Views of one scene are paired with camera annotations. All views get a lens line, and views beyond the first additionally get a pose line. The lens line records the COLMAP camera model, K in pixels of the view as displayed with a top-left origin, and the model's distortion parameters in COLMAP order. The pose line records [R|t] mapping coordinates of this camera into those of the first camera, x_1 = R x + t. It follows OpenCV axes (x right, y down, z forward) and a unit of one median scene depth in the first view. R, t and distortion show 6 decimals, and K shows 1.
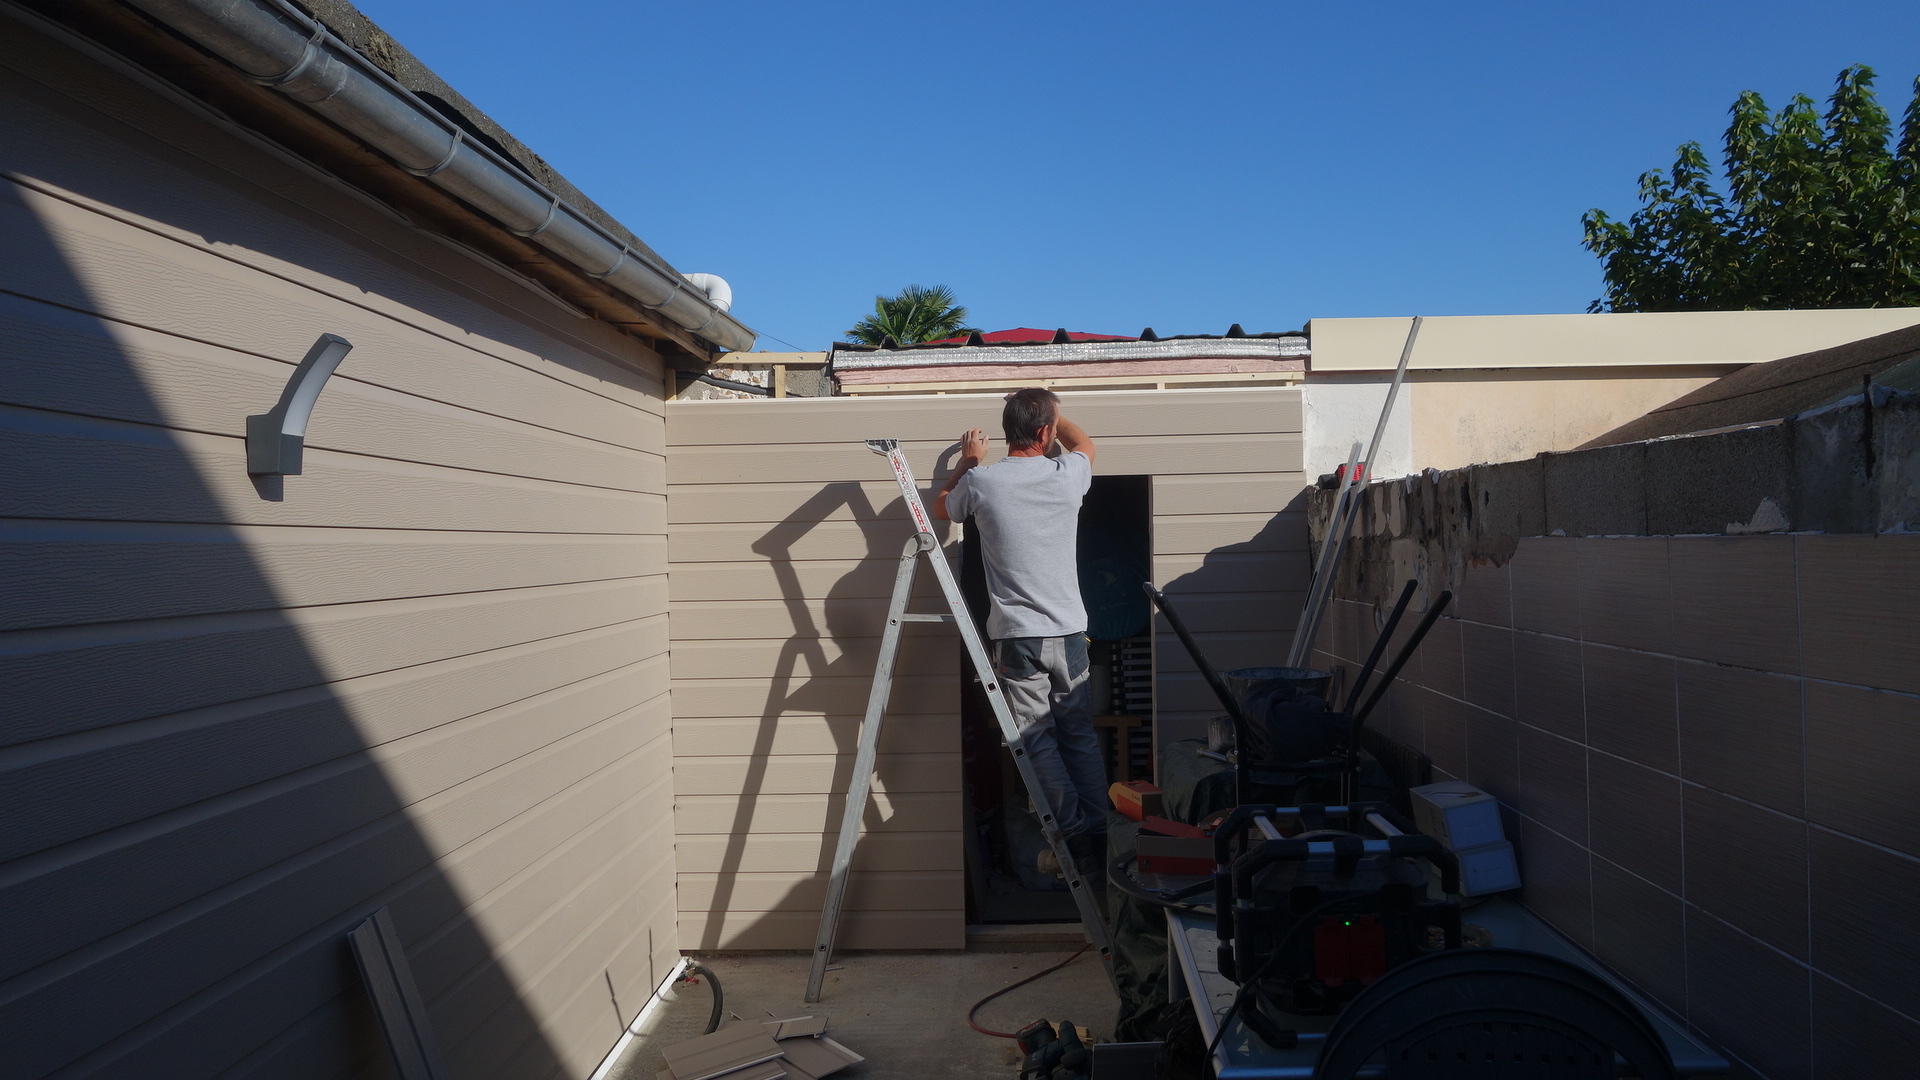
lens RADIAL K [[1492.7, 0, 959.7], [0, 1492.7, 537.0], [0, 0, 1]] dist [0.000838, -0.009629]
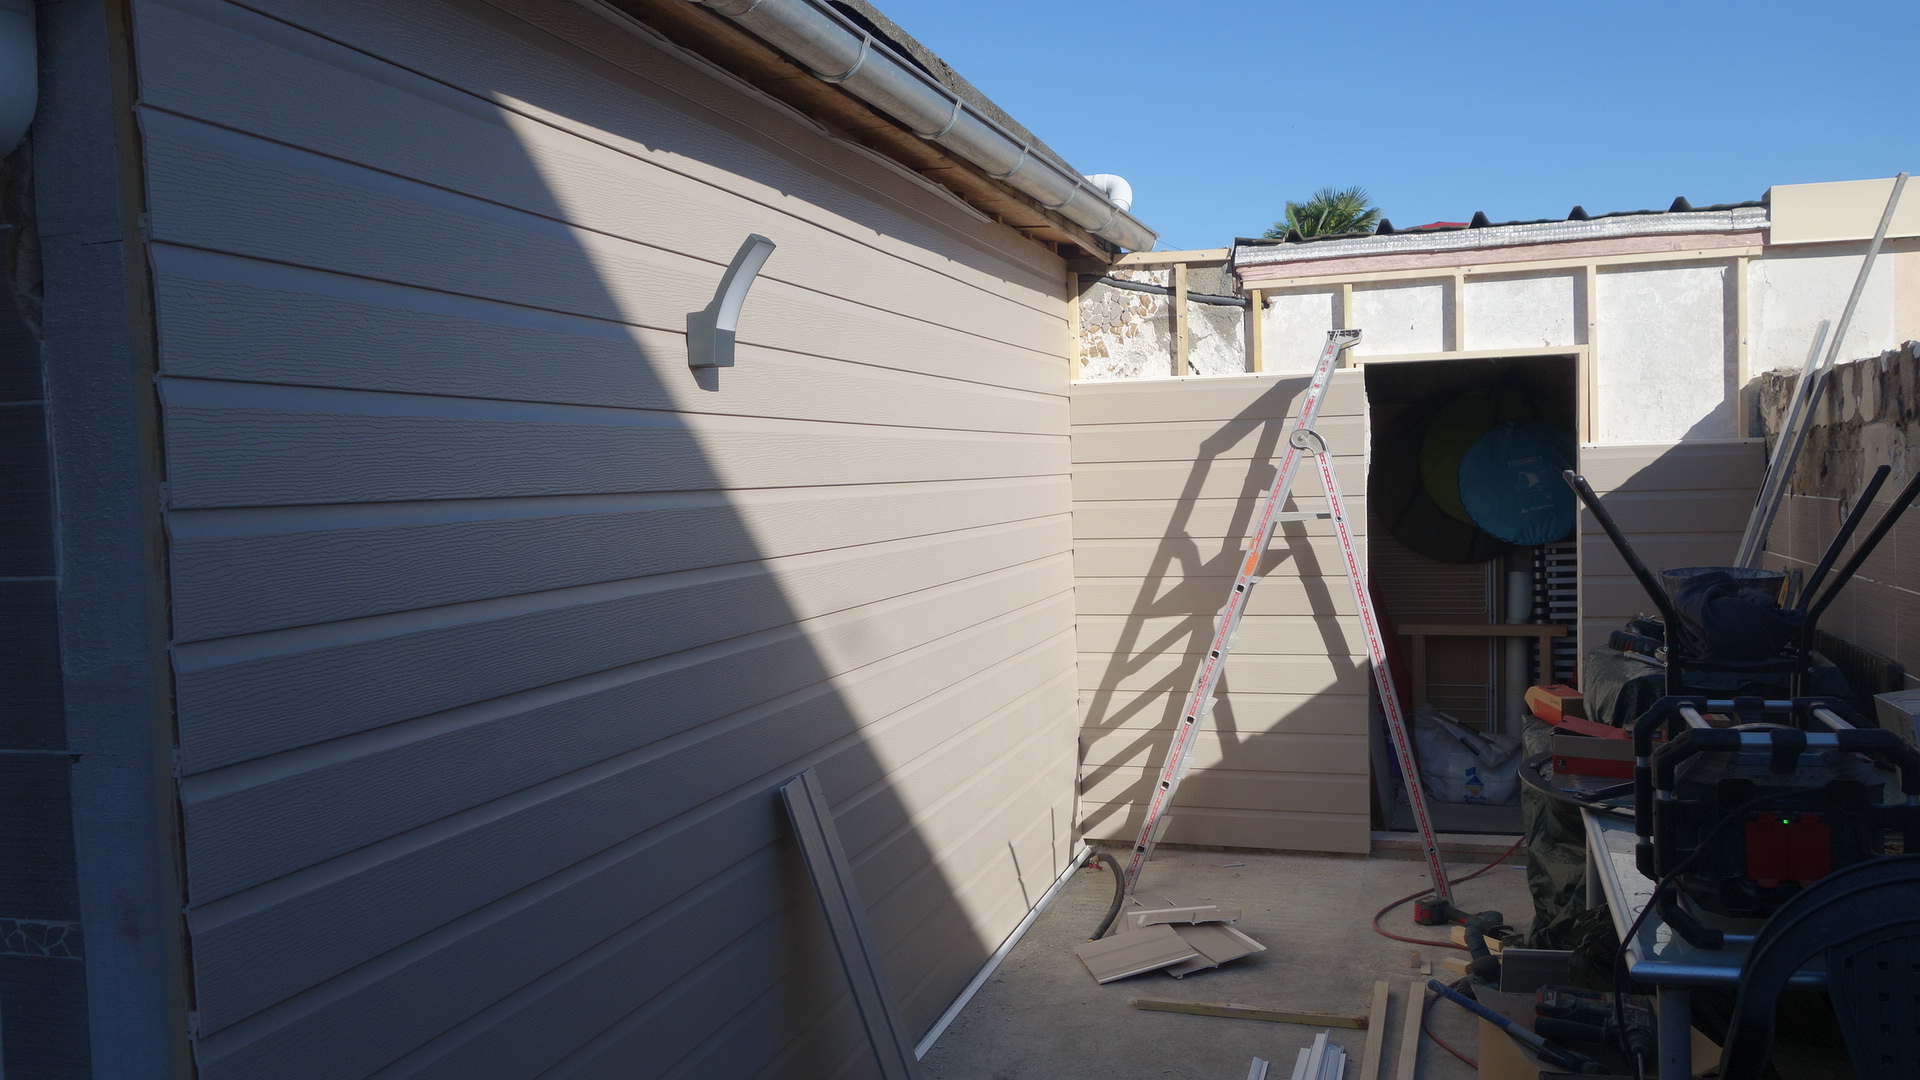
lens RADIAL K [[1492.7, 0, 966.6], [0, 1492.7, 542.5], [0, 0, 1]] dist [0.000838, -0.009629]
pose [[0.964183, 0.005835, -0.265172, 0.007638], [0.008862, 0.998491, 0.054191, 0.016577], [0.265088, -0.054600, 0.962677, -0.007496]]
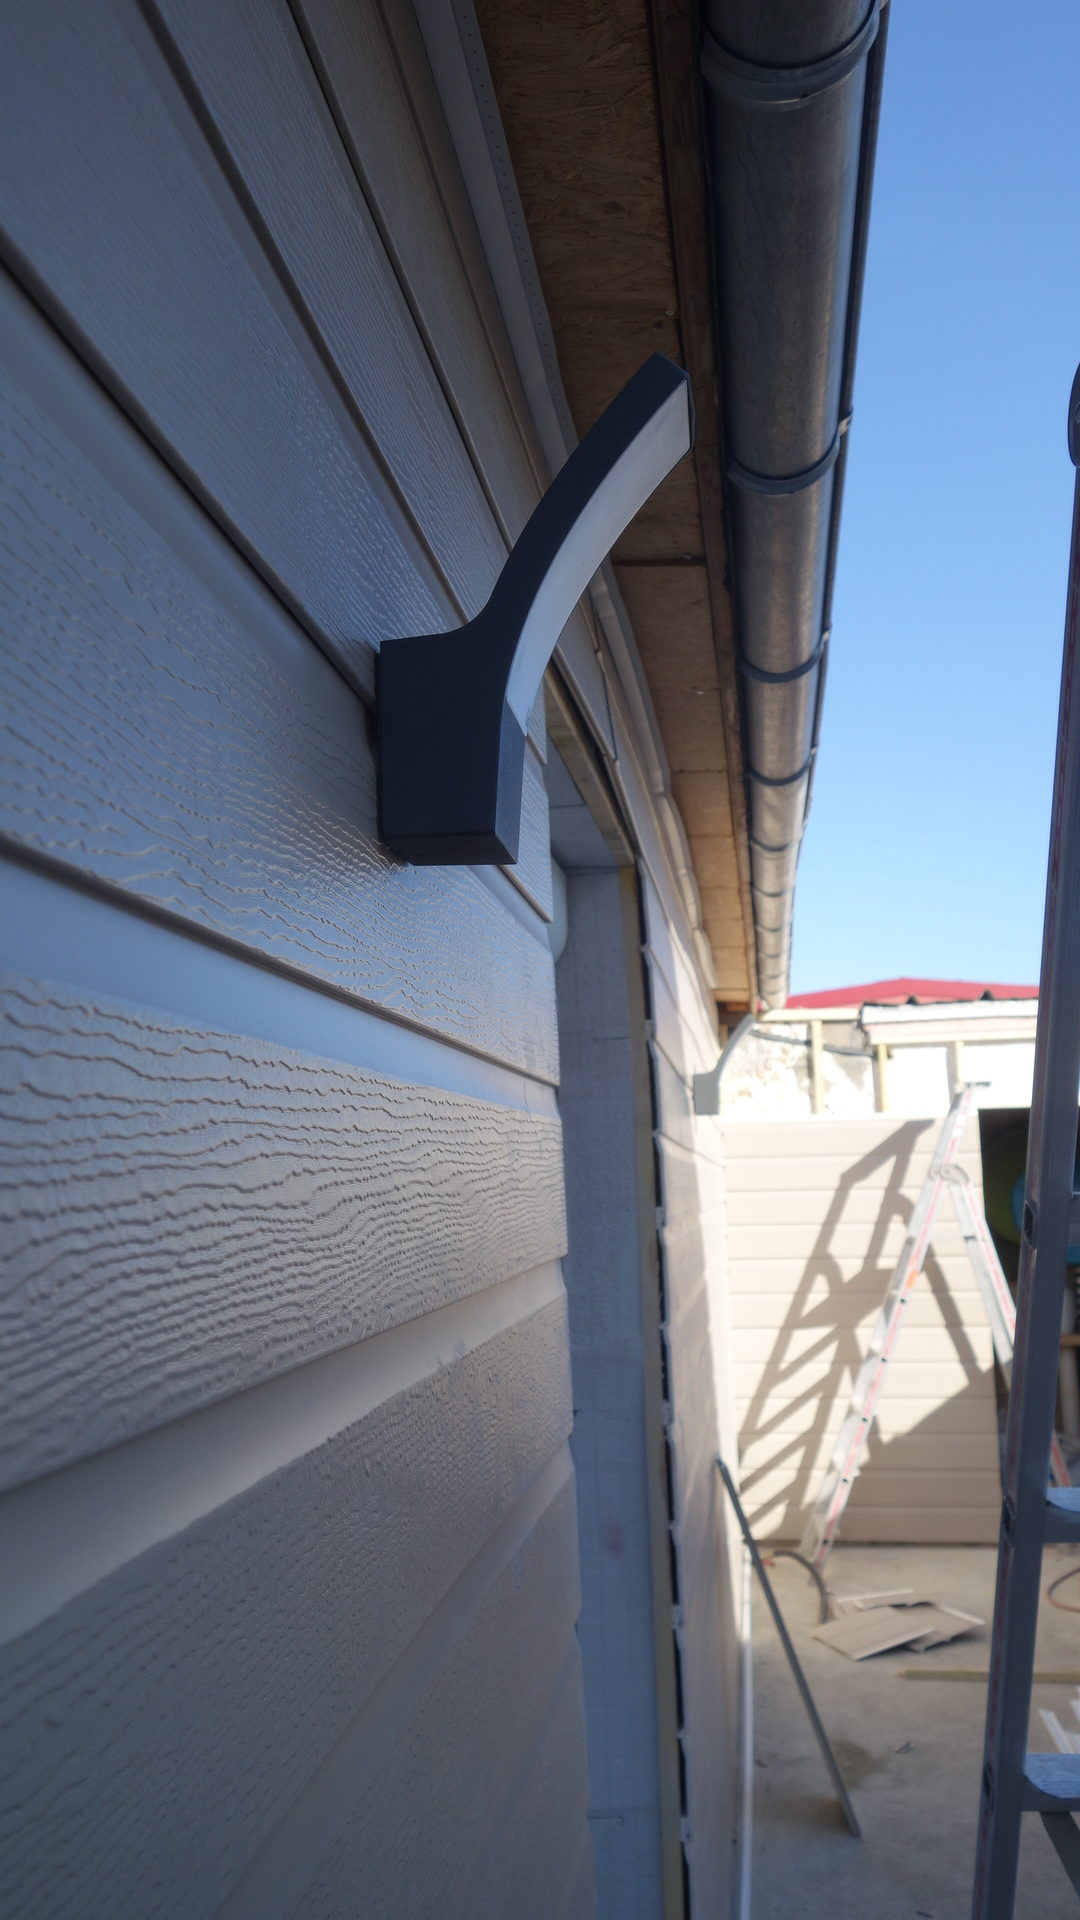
lens RADIAL K [[1492.7, 0, 538.7], [0, 1492.7, 967.5], [0, 0, 1]] dist [0.000838, -0.009629]
pose [[0.993956, -0.017833, -0.108319, -0.226621], [0.002096, 0.989621, -0.143690, 0.012795], [0.109757, 0.142595, 0.983677, -0.201303]]
